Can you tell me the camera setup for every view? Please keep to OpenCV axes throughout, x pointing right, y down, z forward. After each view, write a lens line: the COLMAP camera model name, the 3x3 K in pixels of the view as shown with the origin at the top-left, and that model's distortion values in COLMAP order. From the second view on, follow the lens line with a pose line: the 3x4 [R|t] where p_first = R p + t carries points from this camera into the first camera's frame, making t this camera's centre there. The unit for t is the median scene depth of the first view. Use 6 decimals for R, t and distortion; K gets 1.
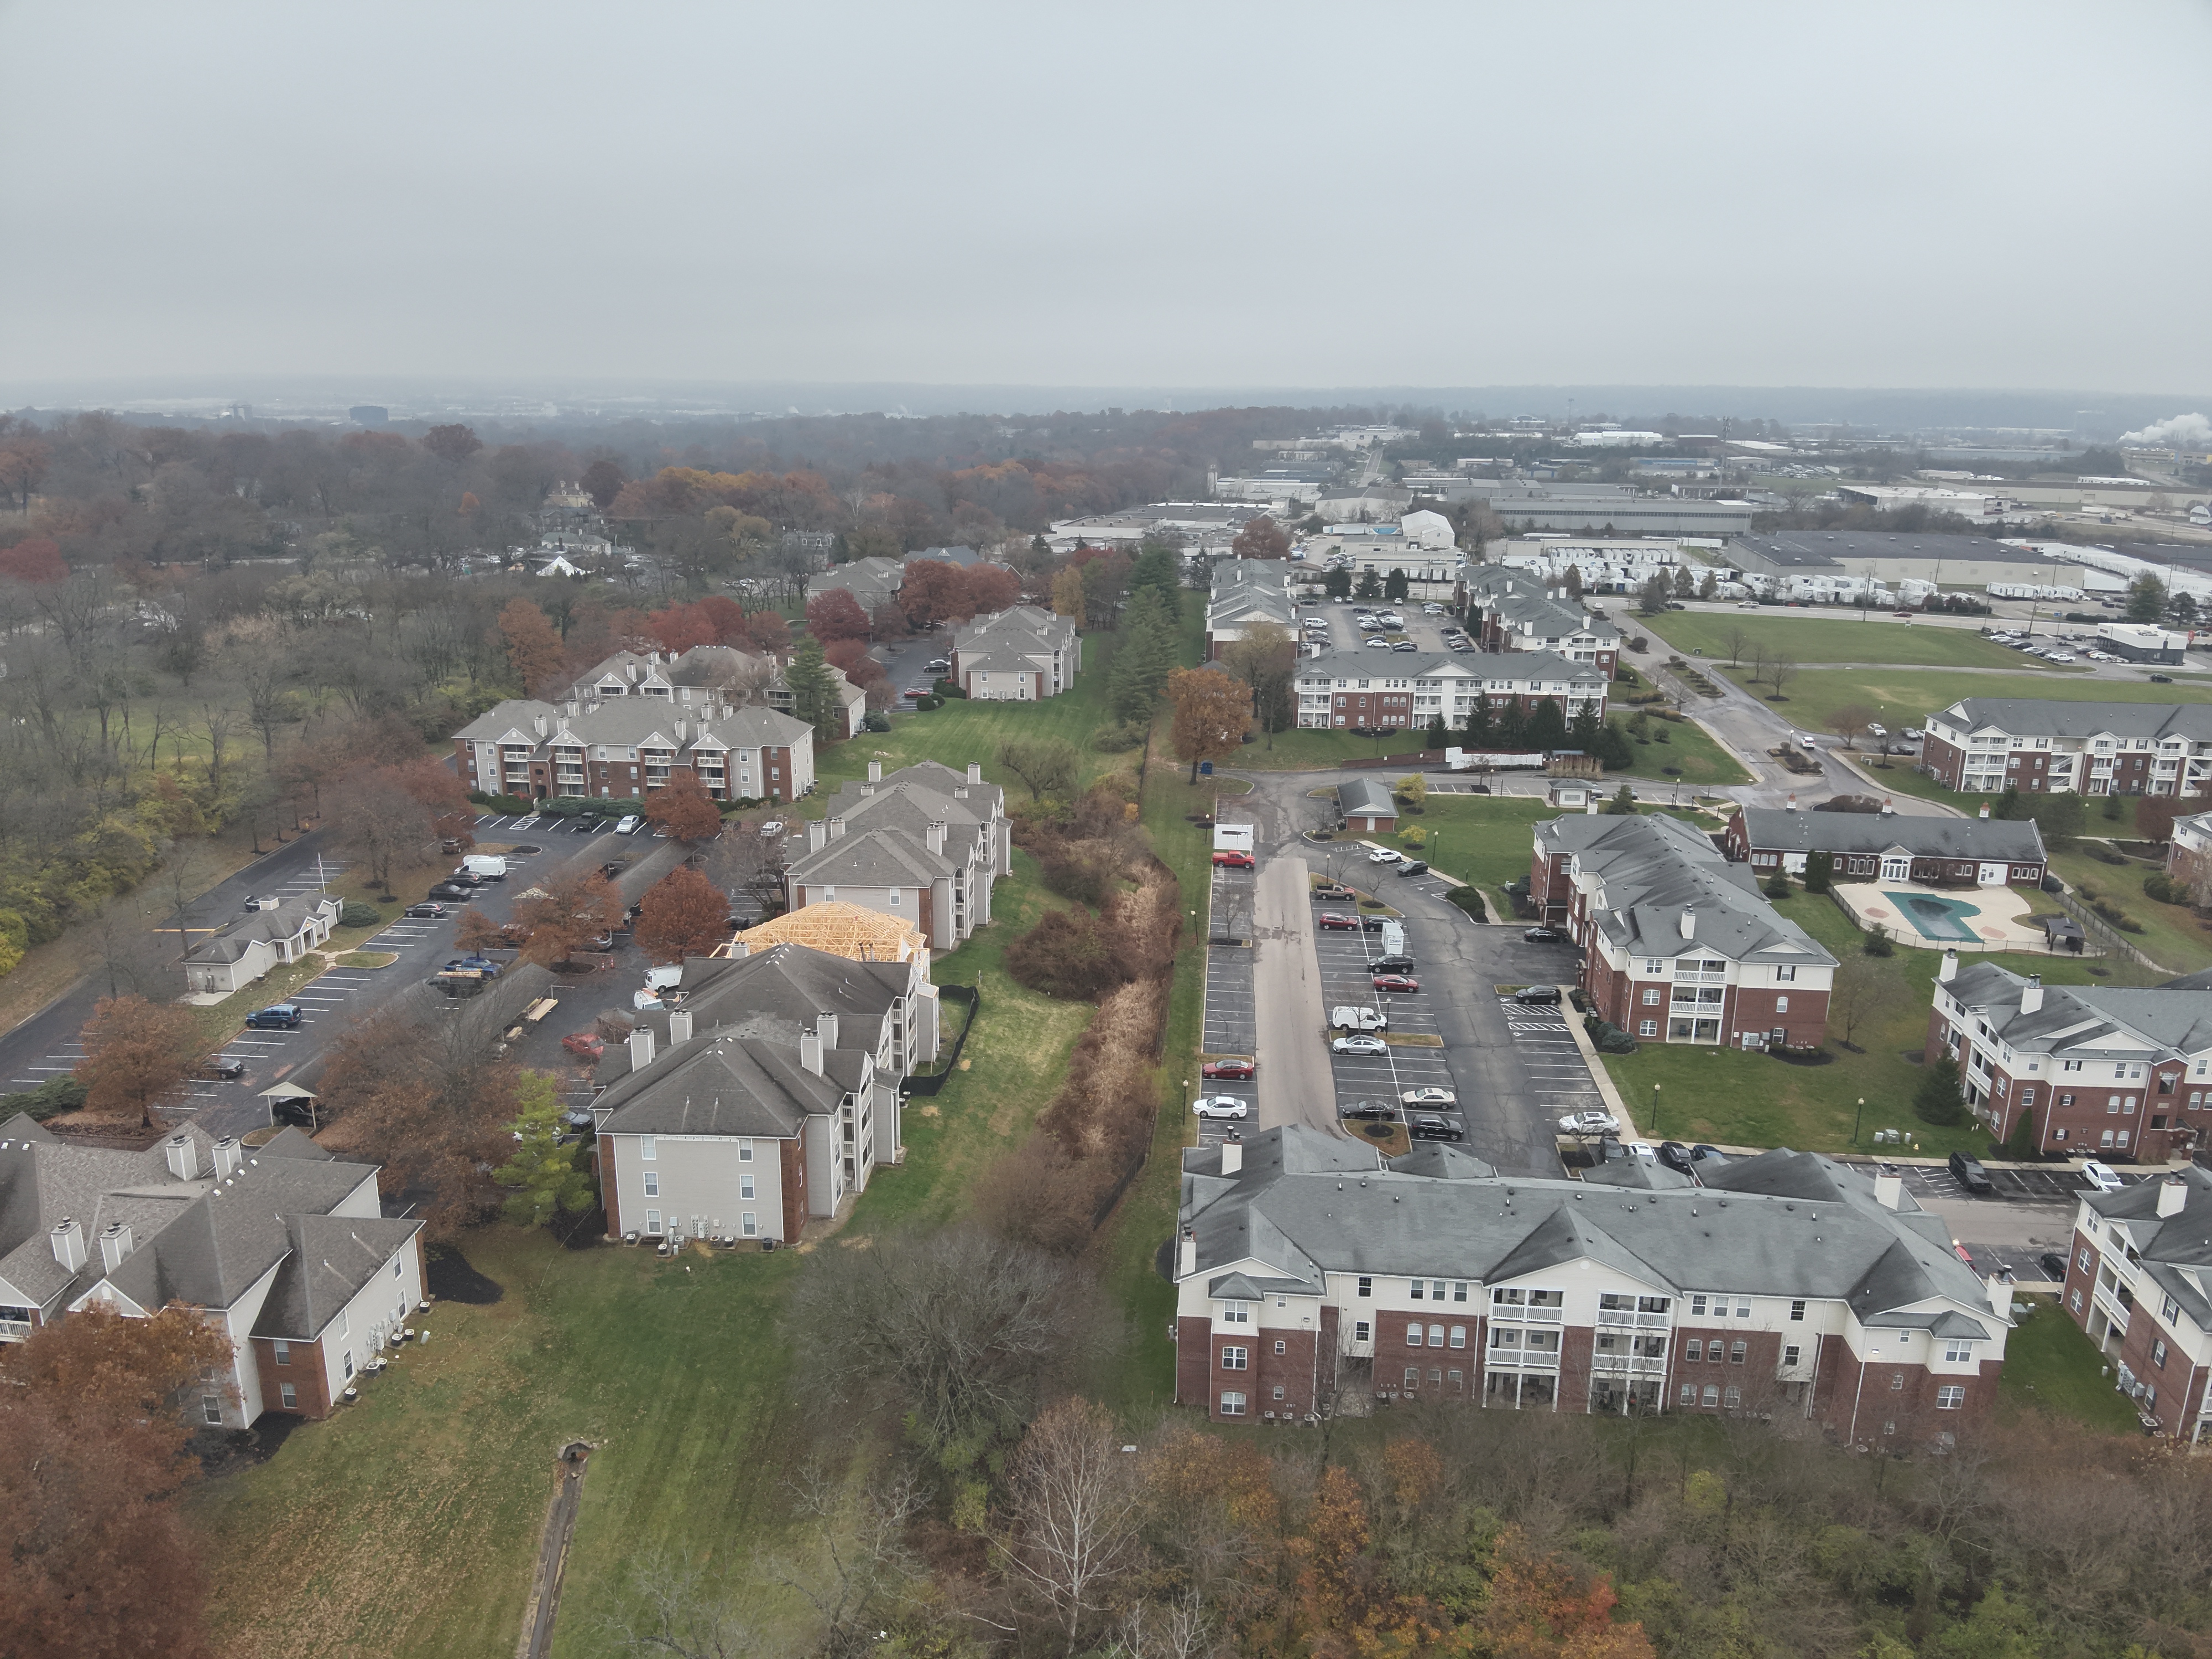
lens RADIAL K [[1614.8, 0, 1097.9], [0, 1614.8, 836.3], [0, 0, 1]] dist [0.097716, -0.193751]
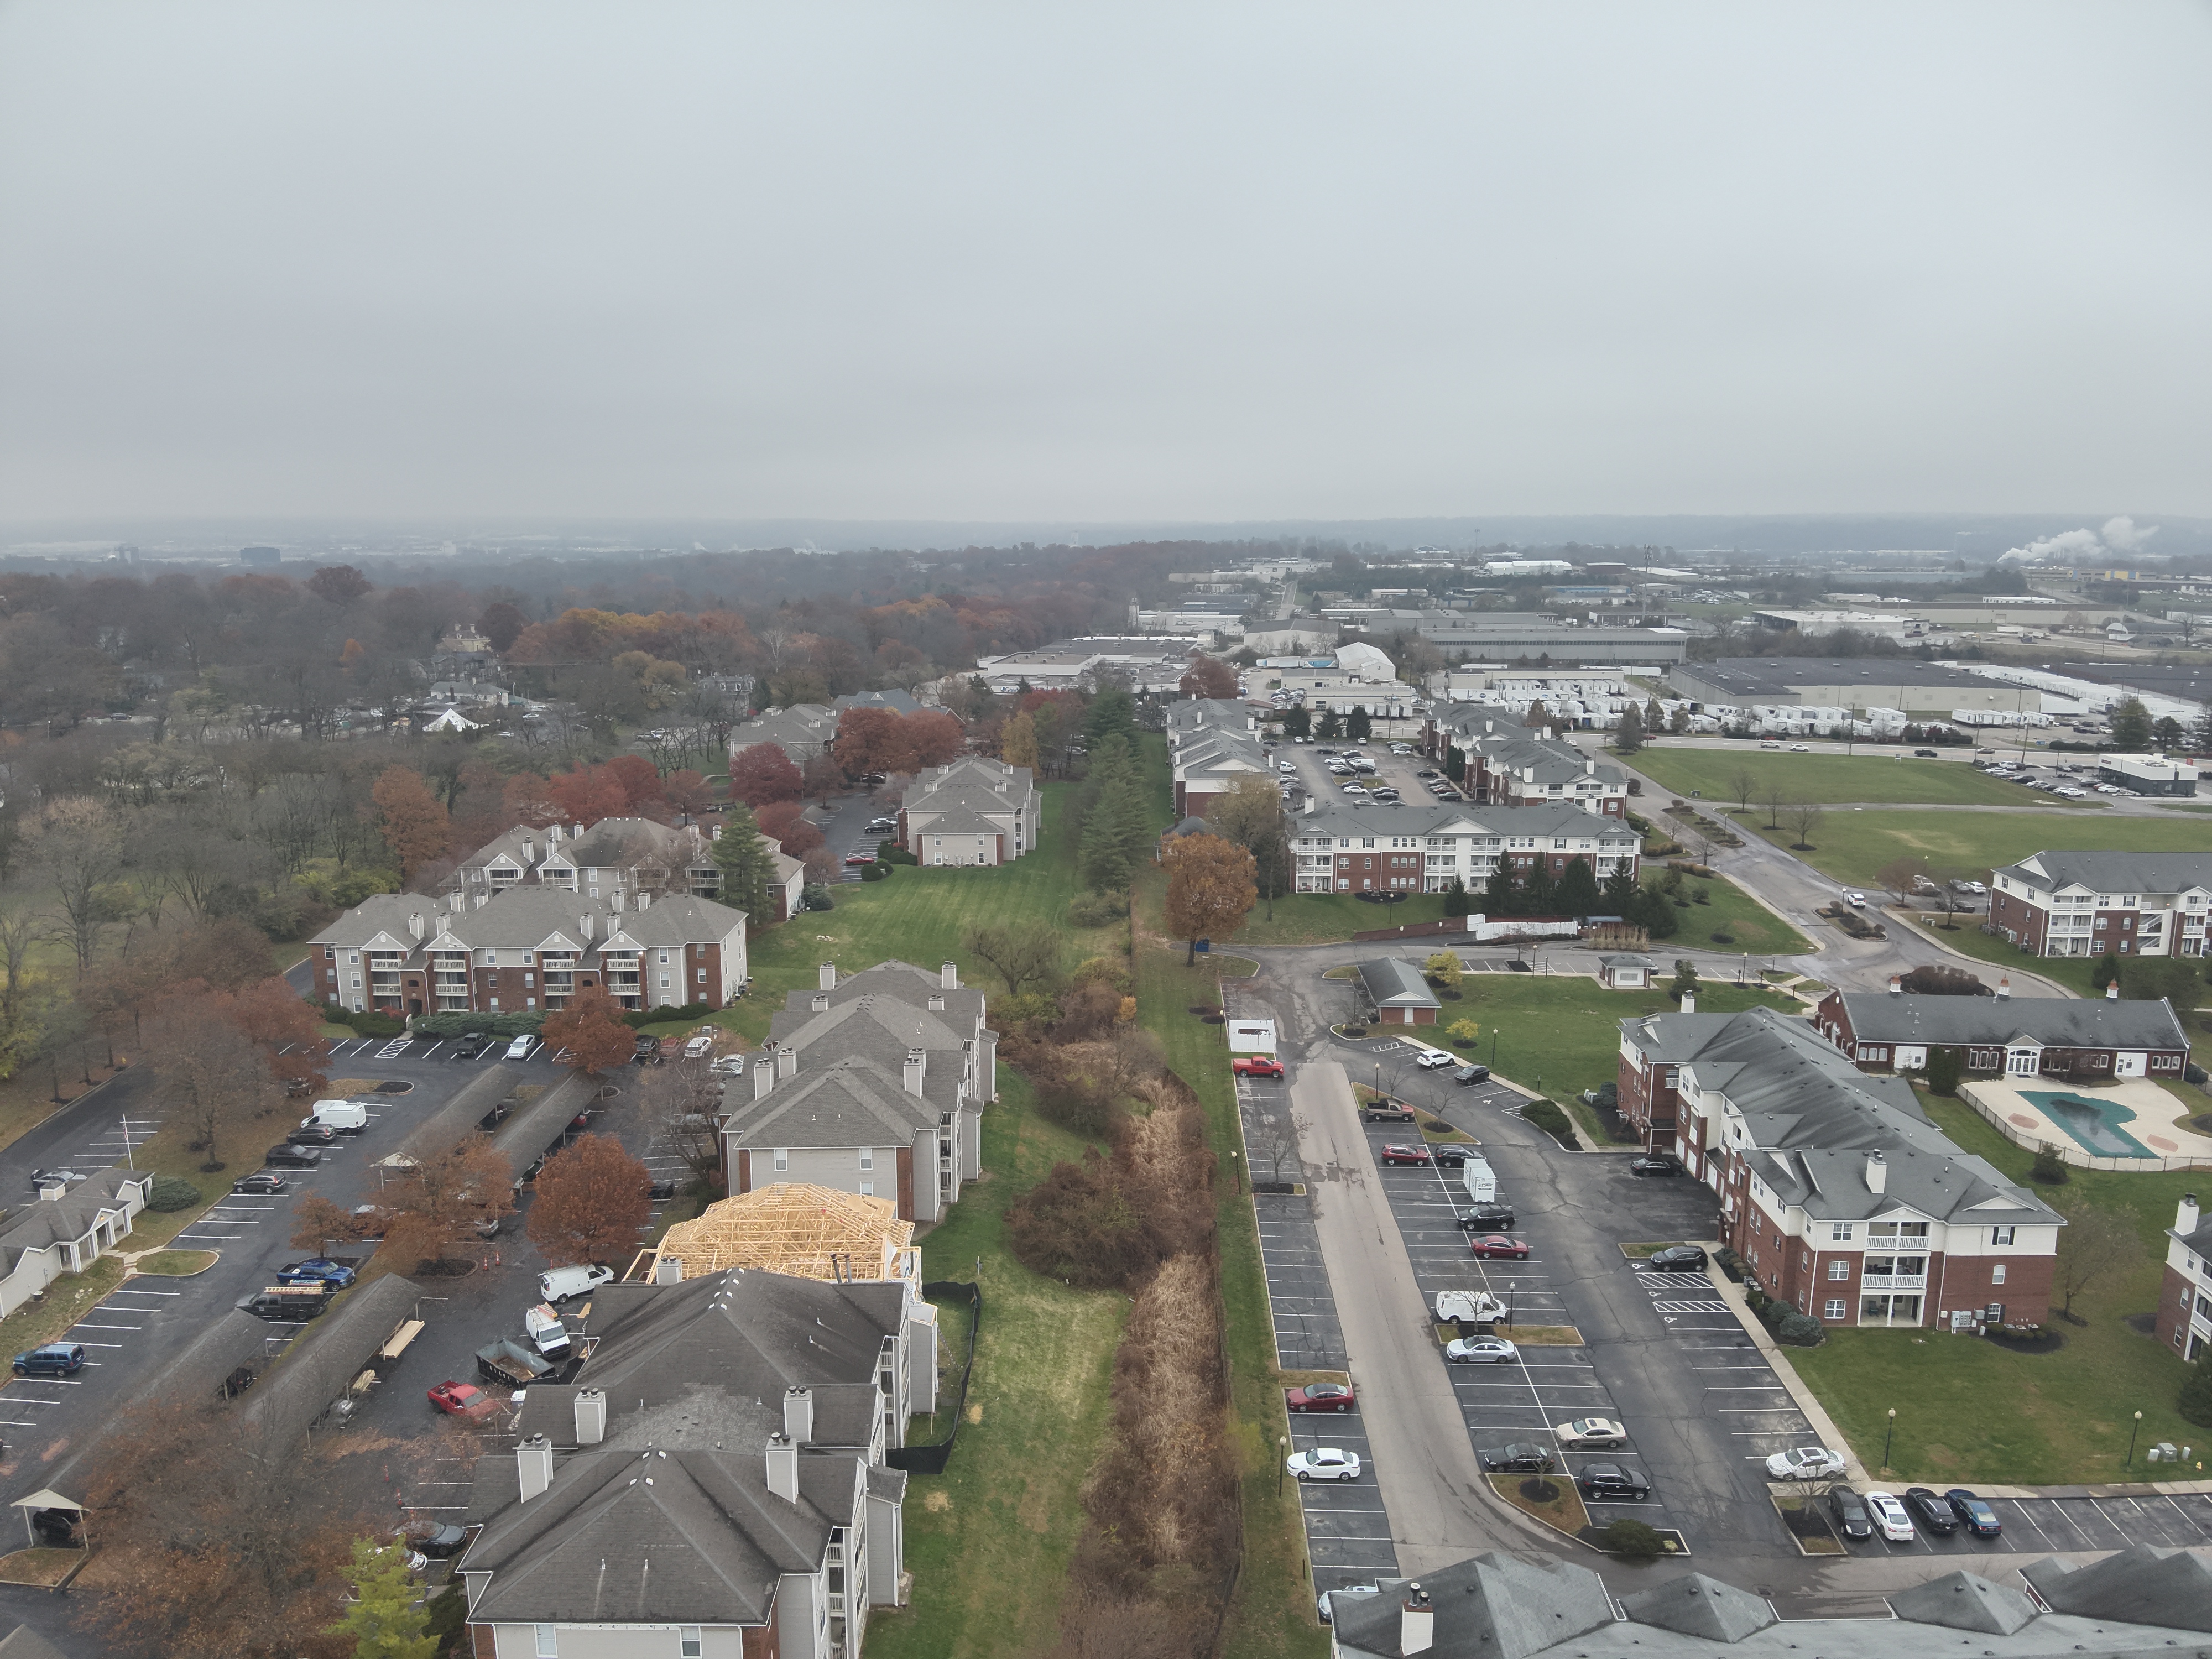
lens RADIAL K [[1614.8, 0, 1099.2], [0, 1614.8, 838.4], [0, 0, 1]] dist [0.097716, -0.193751]
pose [[0.998232, -0.020026, 0.055964, -0.043562], [0.024245, 0.996832, -0.075754, -0.043932], [-0.054270, 0.076977, 0.995555, 0.161525]]
